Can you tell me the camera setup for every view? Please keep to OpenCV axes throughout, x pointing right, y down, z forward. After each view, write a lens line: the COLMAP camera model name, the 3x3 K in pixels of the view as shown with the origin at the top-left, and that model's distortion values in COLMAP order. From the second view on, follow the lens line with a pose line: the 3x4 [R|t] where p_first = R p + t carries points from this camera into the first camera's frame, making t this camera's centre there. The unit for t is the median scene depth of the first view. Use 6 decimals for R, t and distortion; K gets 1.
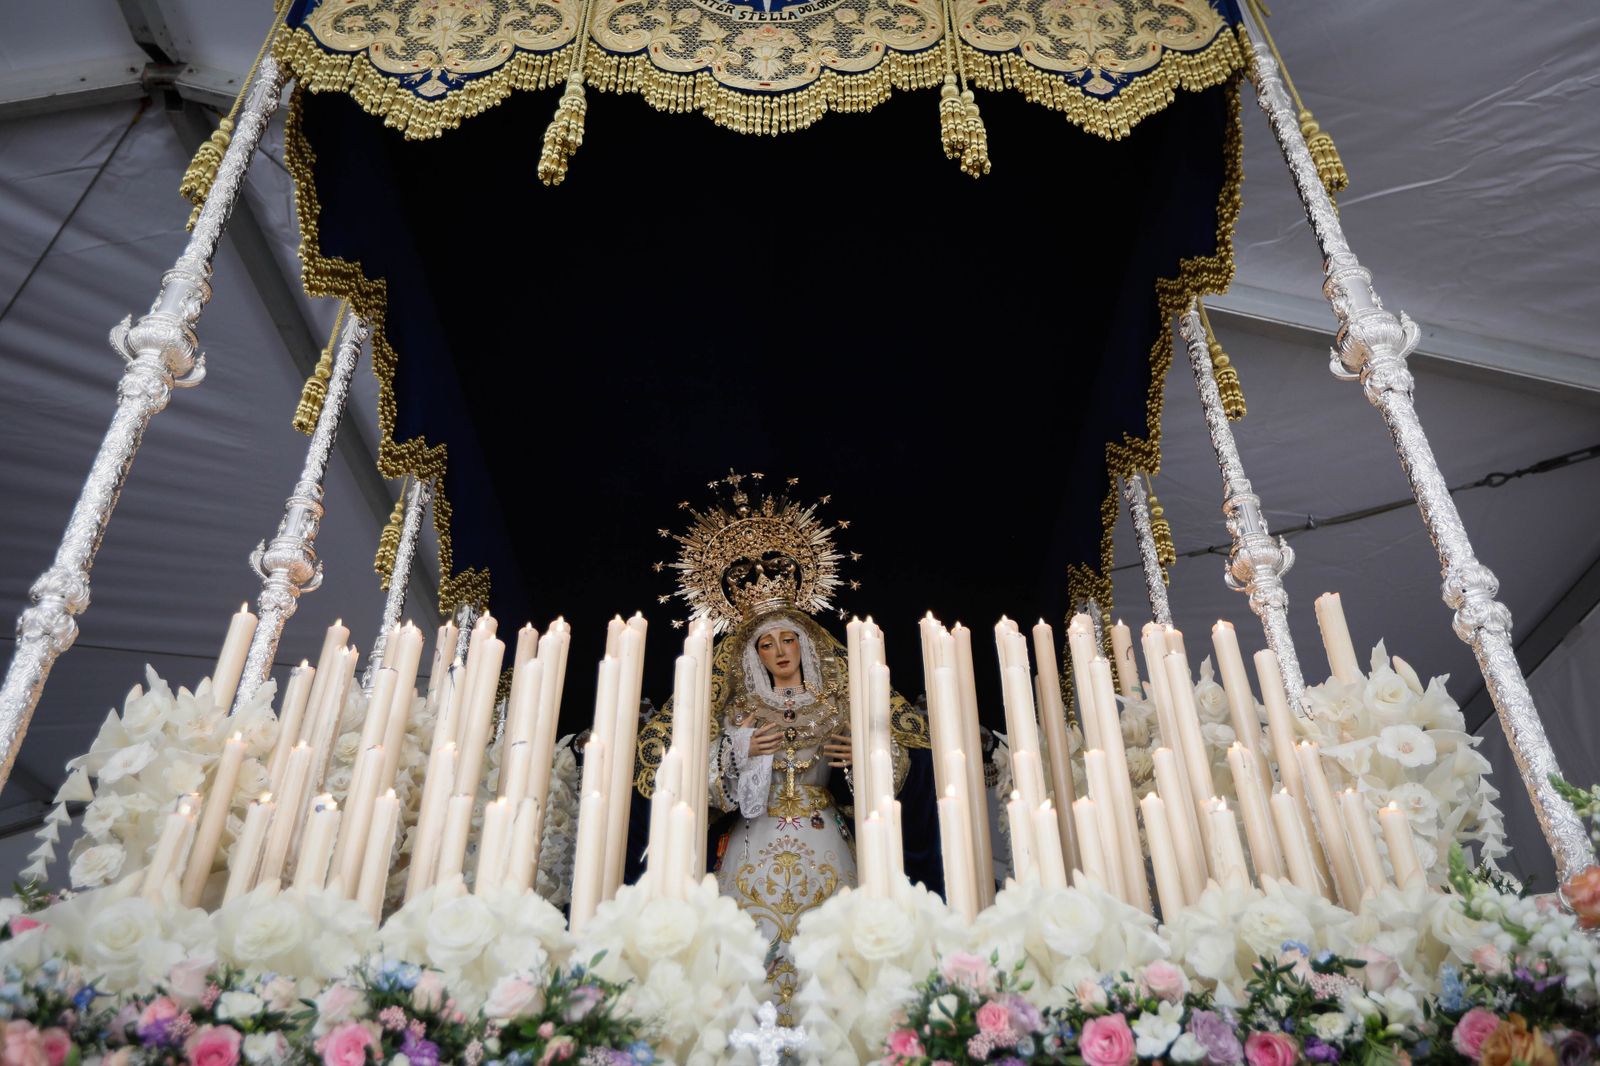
lens RADIAL K [[1251.7, 0, 799.7], [0, 1251.7, 538.0], [0, 0, 1]] dist [0.000295, -0.002620]
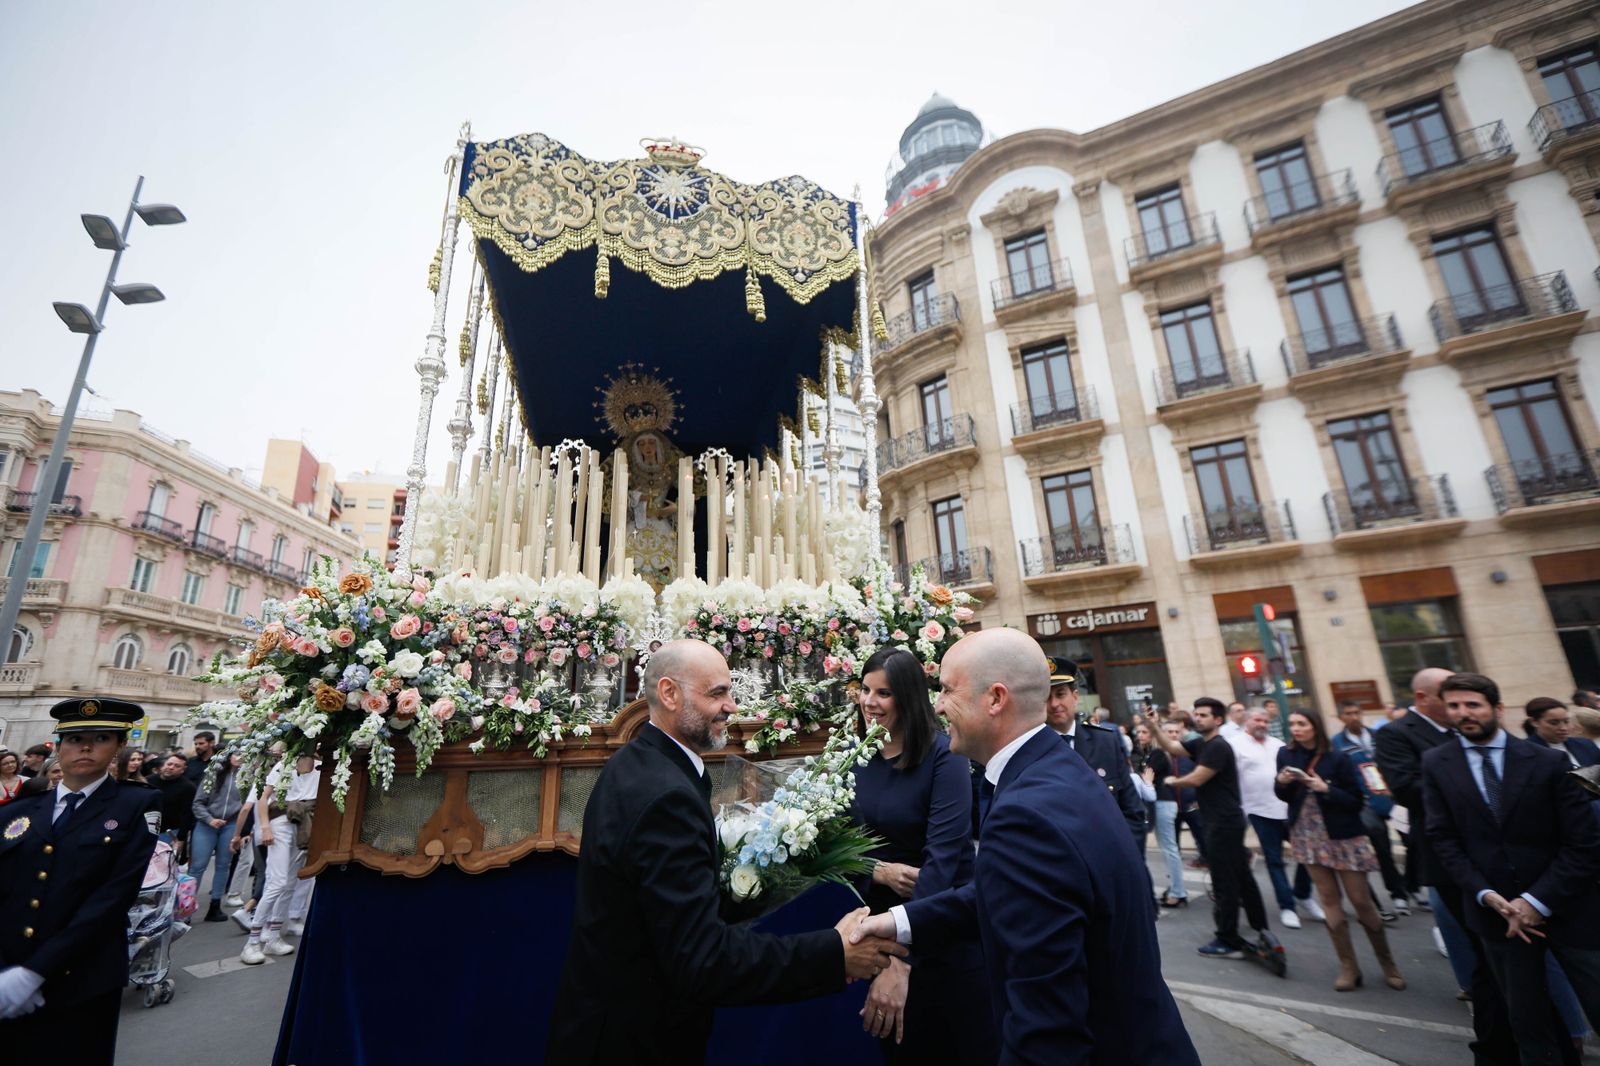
lens RADIAL K [[713.7, 0, 800.2], [0, 713.7, 527.0], [0, 0, 1]] dist [0.002410, -0.000844]
pose [[0.969472, 0.053002, 0.239404, -0.076863], [-0.127485, 0.942973, 0.307488, -0.332128], [-0.209454, -0.328621, 0.920944, -0.559161]]
